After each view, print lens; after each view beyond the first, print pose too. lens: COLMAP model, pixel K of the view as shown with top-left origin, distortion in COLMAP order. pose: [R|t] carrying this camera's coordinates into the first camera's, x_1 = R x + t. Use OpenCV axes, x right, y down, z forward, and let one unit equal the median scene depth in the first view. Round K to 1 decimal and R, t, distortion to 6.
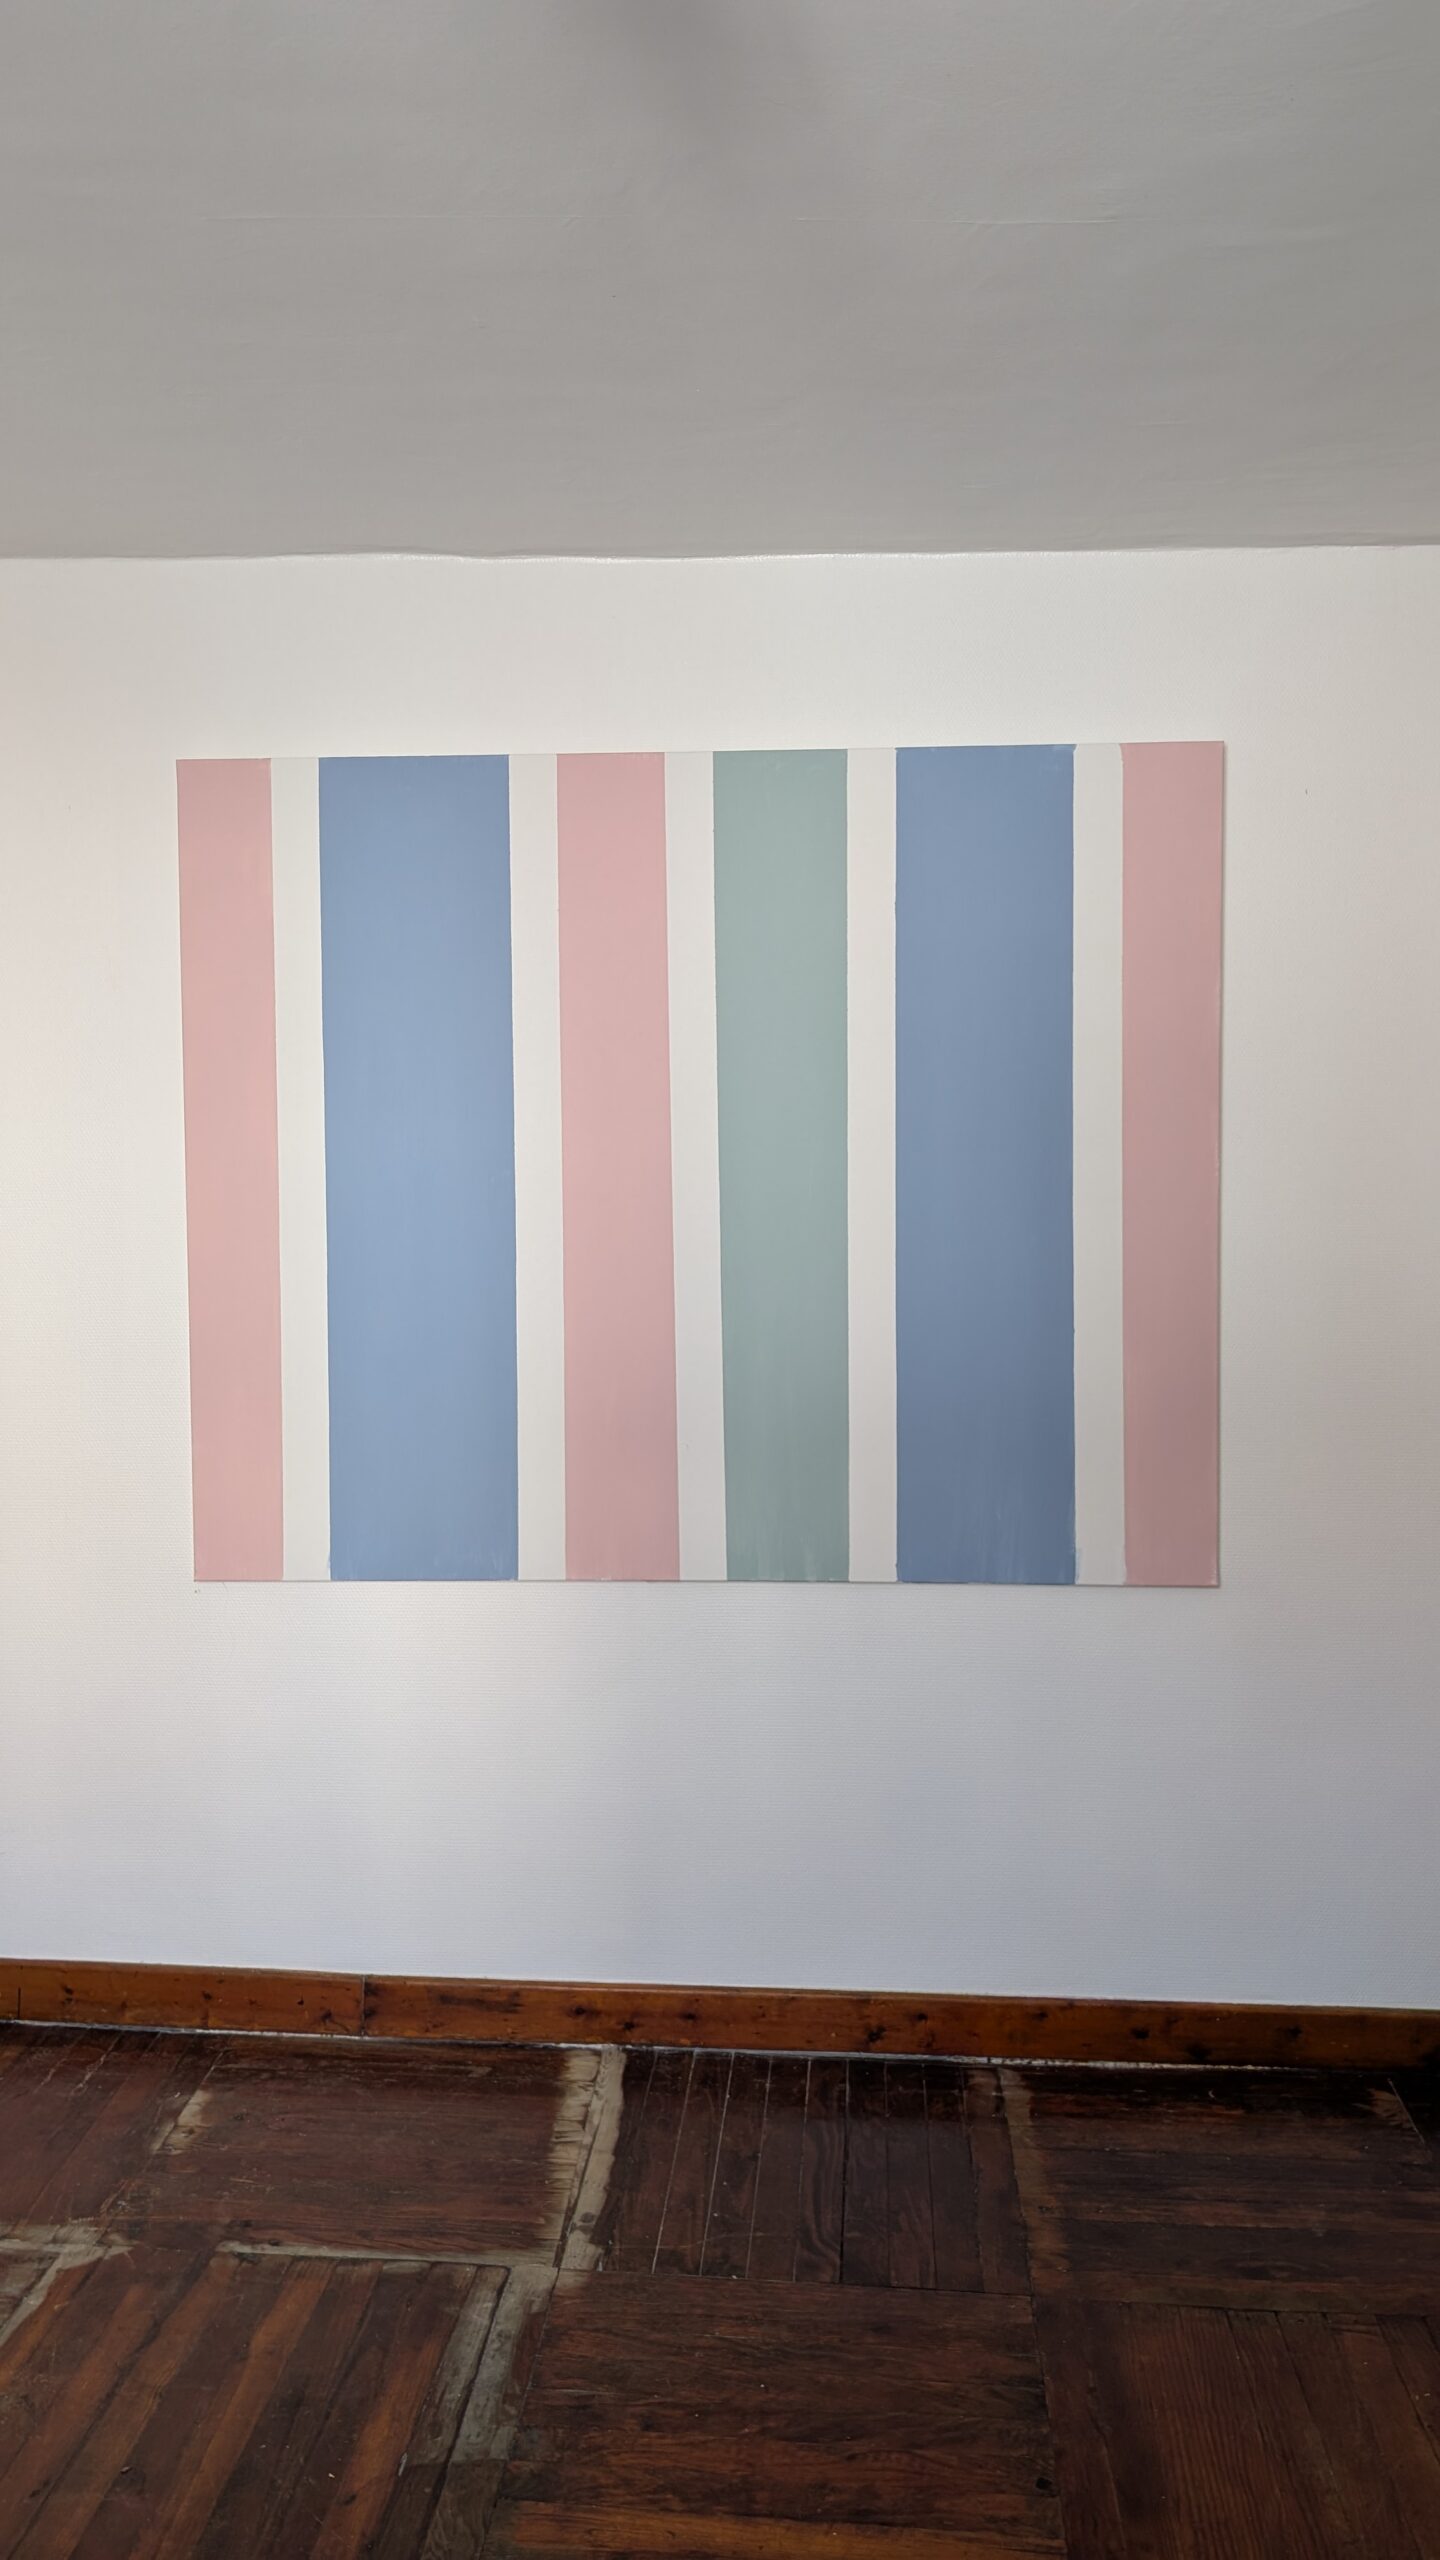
lens RADIAL K [[1835.2, 0, 720.0], [0, 1835.2, 1280.0], [0, 0, 1]] dist [0.001758, 0.007071]
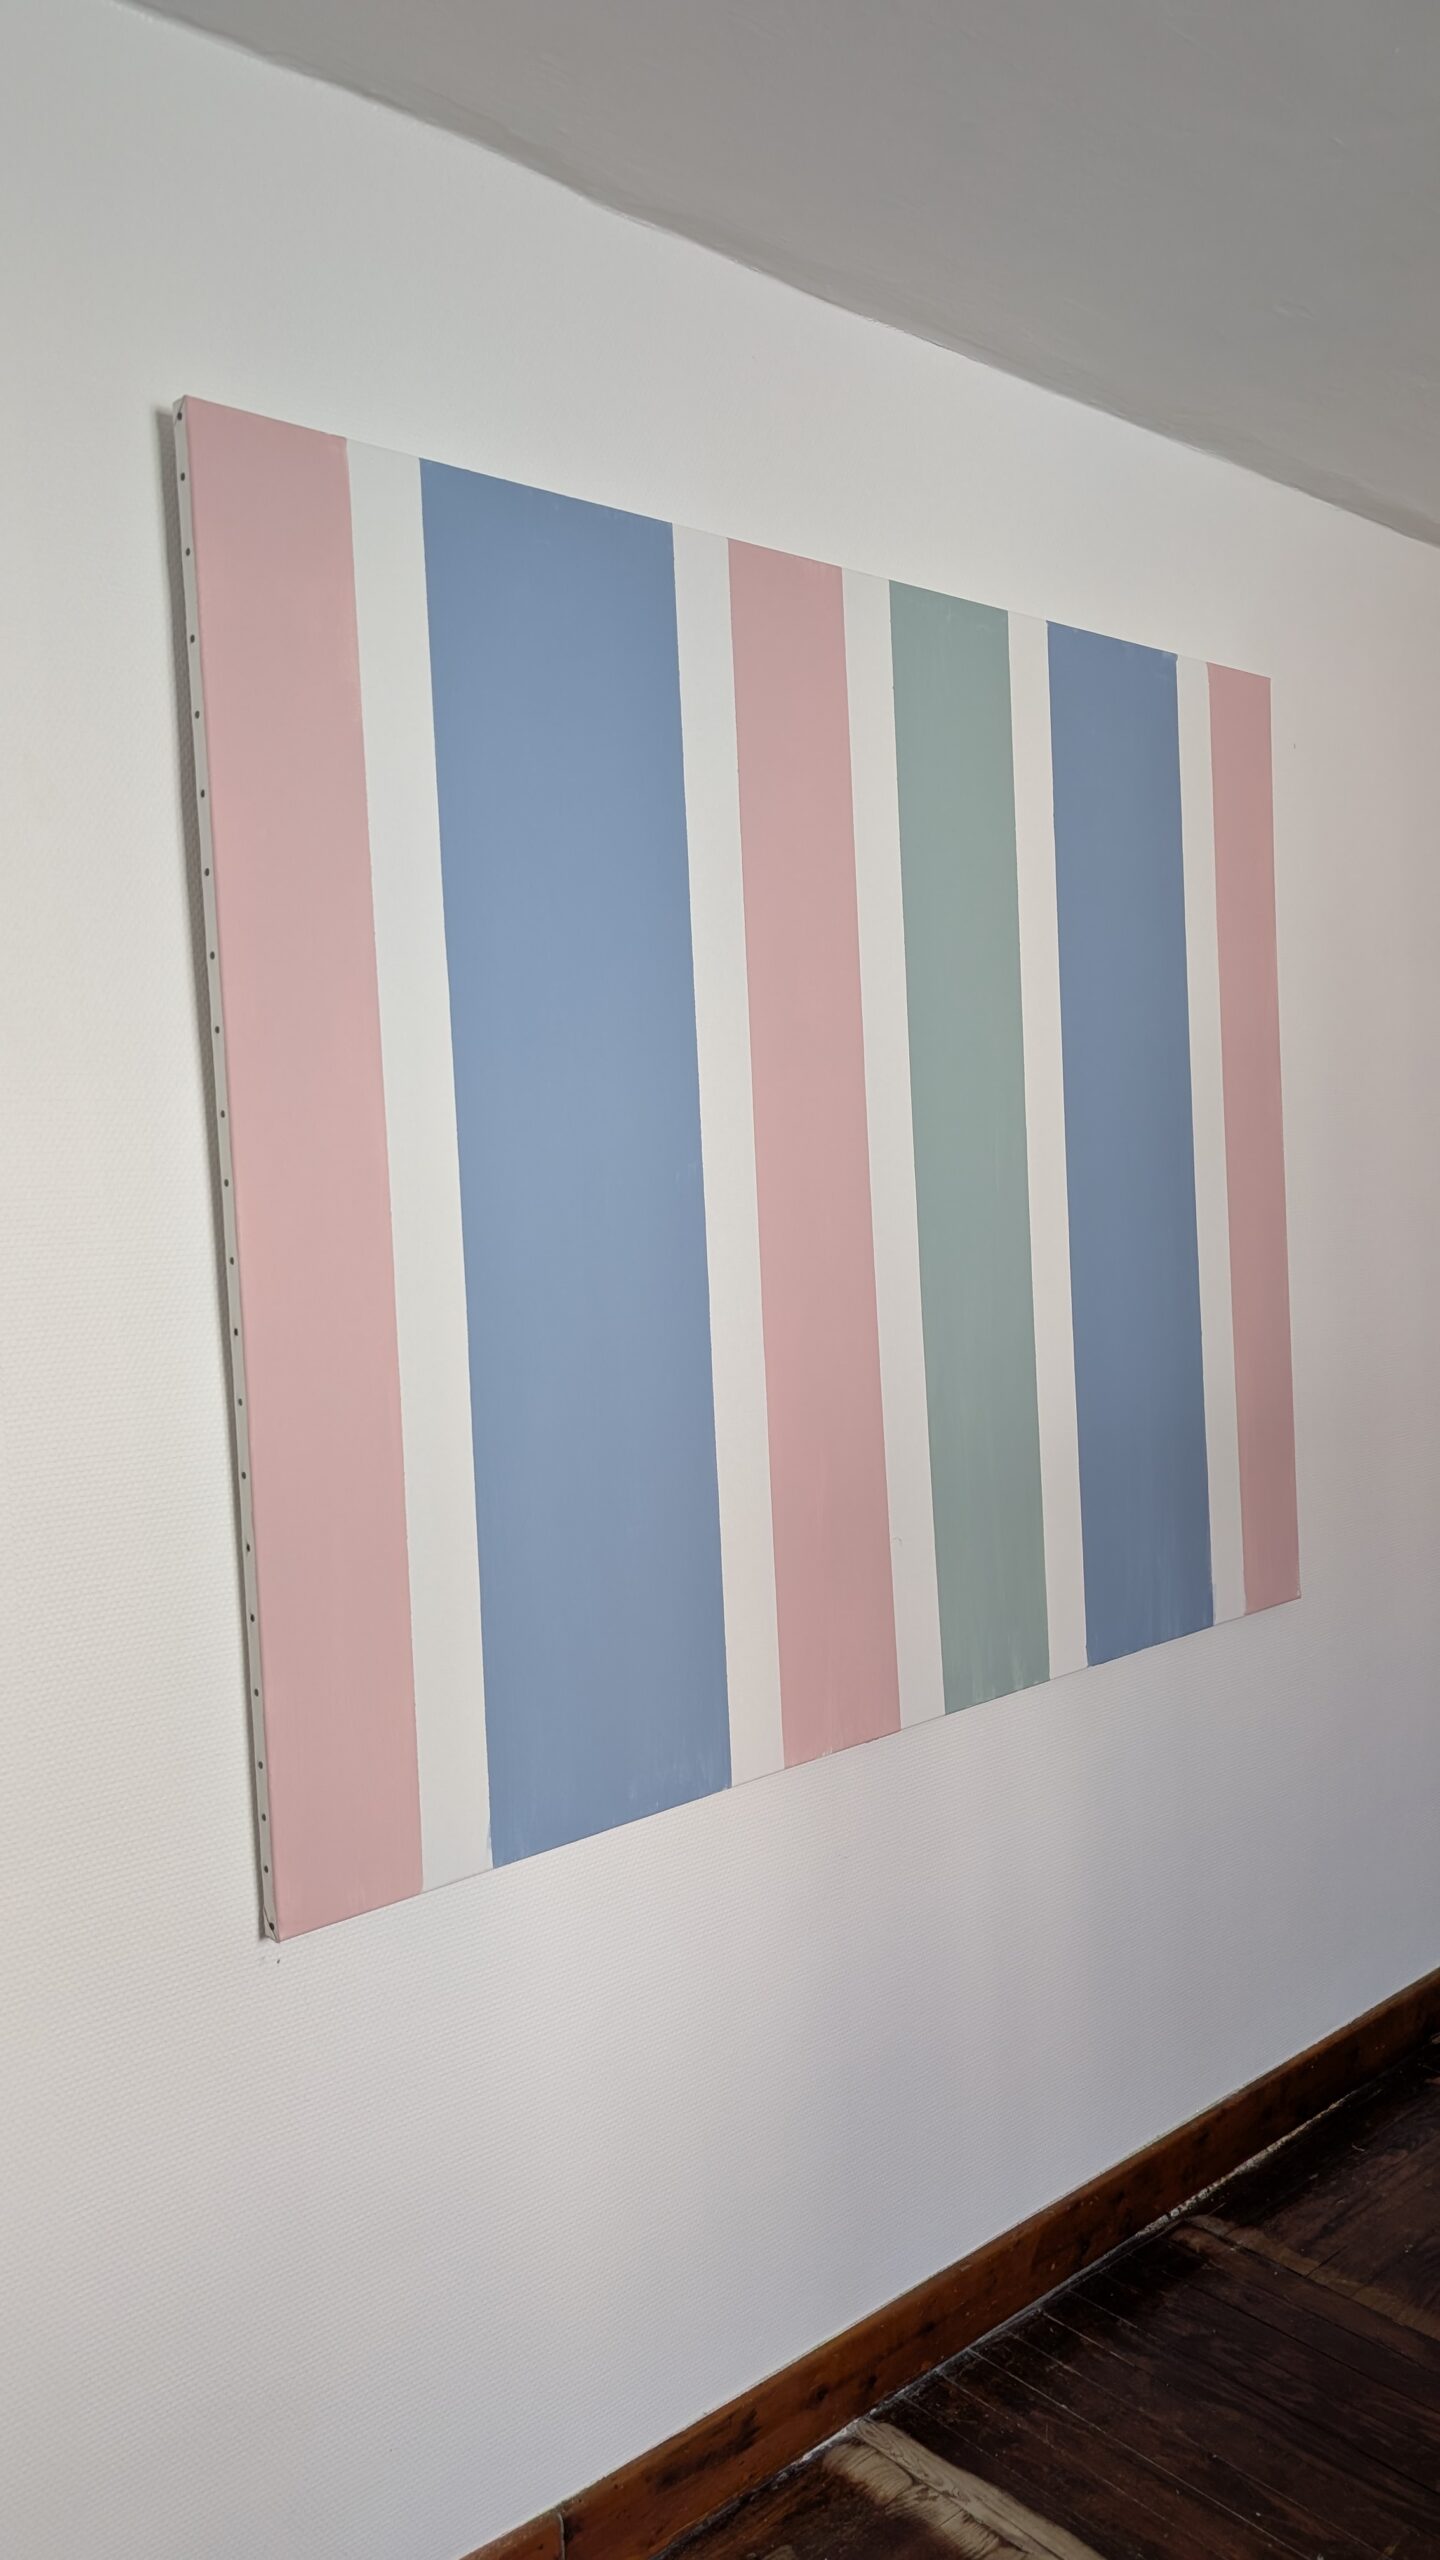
lens RADIAL K [[1835.2, 0, 720.0], [0, 1835.2, 1280.0], [0, 0, 1]] dist [0.001758, 0.007071]
pose [[0.724257, -0.064923, 0.686467, -0.557828], [0.085117, 0.996361, 0.004428, -0.019804], [-0.684256, 0.055223, 0.727148, 0.519923]]
